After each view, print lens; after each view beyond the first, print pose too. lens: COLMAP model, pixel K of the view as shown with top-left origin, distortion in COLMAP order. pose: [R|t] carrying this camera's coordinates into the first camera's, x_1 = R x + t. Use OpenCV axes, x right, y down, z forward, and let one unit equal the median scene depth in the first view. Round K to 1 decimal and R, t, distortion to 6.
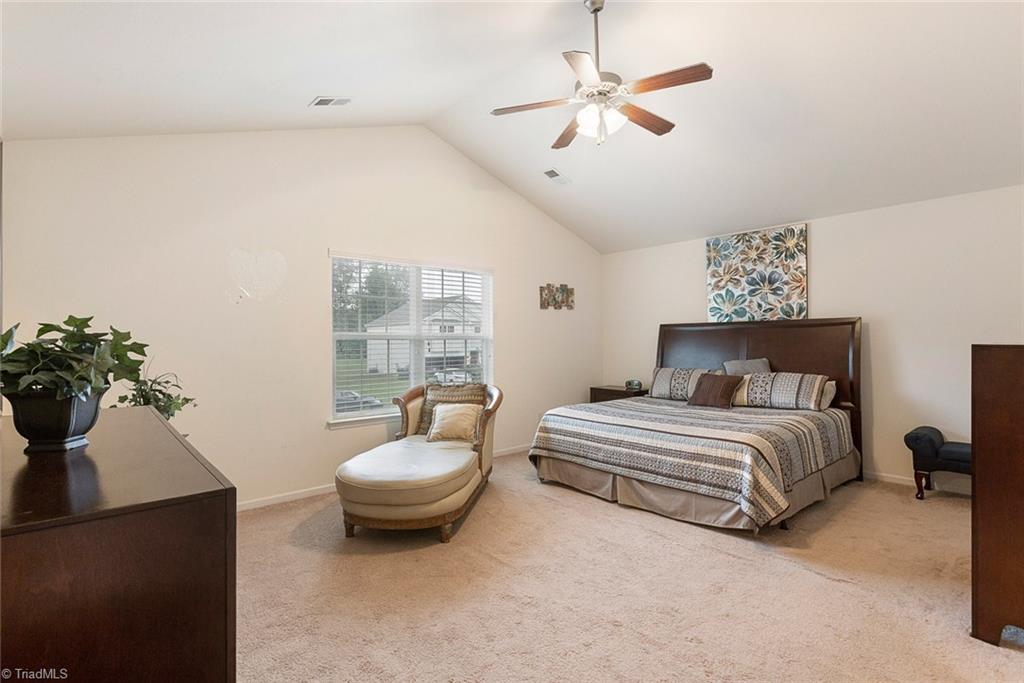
lens RADIAL K [[474.2, 0, 511.2], [0, 474.2, 325.7], [0, 0, 1]] dist [-0.000053, -0.000102]
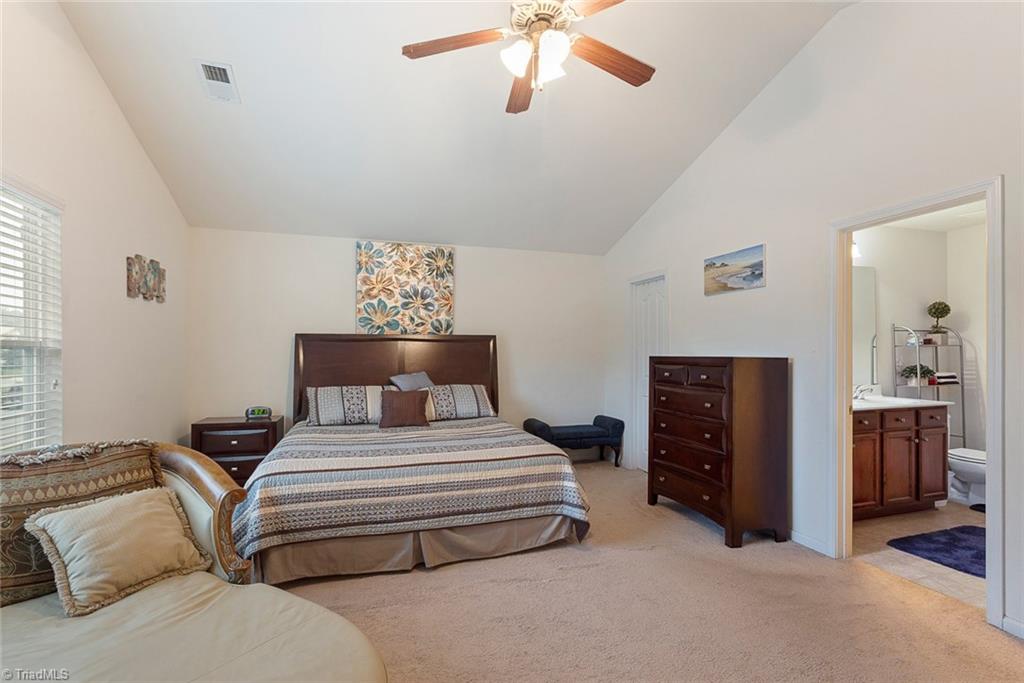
lens RADIAL K [[462.4, 0, 509.0], [0, 462.4, 349.0], [0, 0, 1]] dist [0.000044, 0.000005]
pose [[0.431683, 0.014661, 0.901906, -0.277101], [-0.030820, 0.999524, -0.001496, 0.015863], [-0.901499, -0.027151, 0.431929, 0.408869]]
